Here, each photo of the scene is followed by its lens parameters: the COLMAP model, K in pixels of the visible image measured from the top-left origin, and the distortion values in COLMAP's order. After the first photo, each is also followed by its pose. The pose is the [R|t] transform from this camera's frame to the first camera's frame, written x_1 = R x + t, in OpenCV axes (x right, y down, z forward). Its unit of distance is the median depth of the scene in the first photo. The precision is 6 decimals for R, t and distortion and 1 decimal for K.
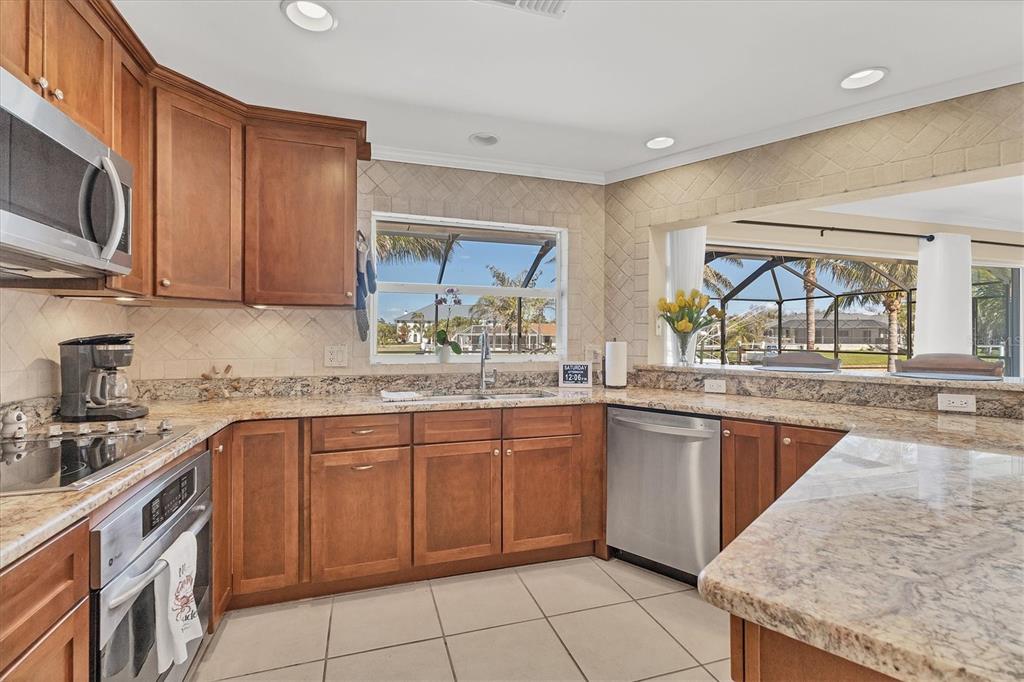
lens RADIAL K [[469.0, 0, 512.0], [0, 469.0, 341.0], [0, 0, 1]] dist [0.031518, 0.000048]
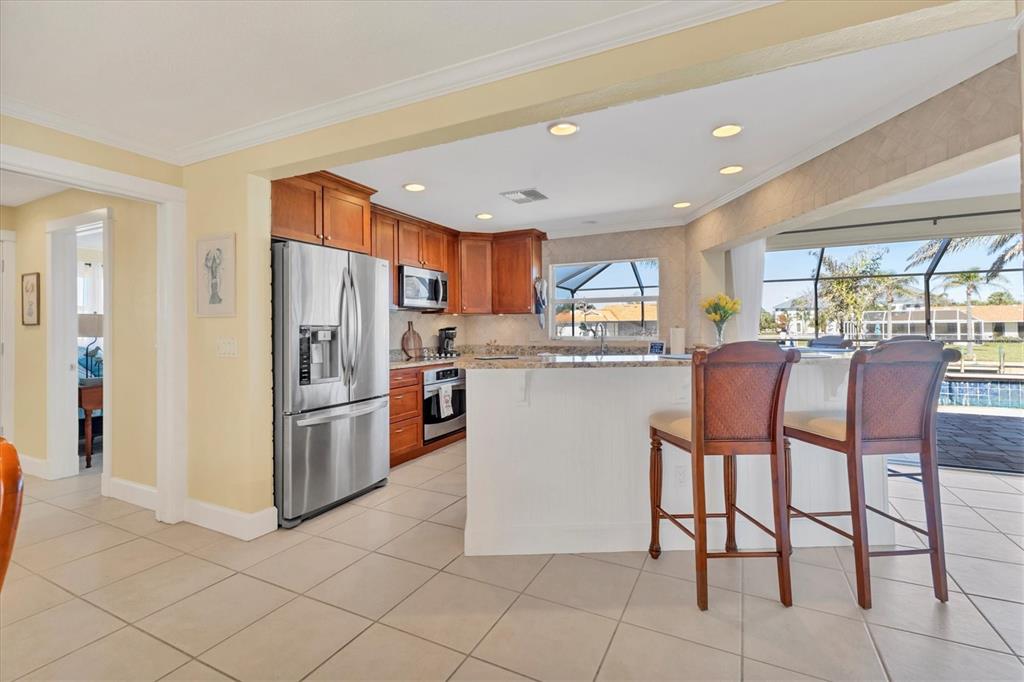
lens RADIAL K [[457.6, 0, 512.0], [0, 457.6, 341.0], [0, 0, 1]] dist [-0.000755, -0.000127]
pose [[0.715484, 0.010537, -0.698549, 0.969971], [0.004452, 0.999797, 0.019641, 0.012777], [0.698614, -0.017163, 0.715292, -0.523395]]
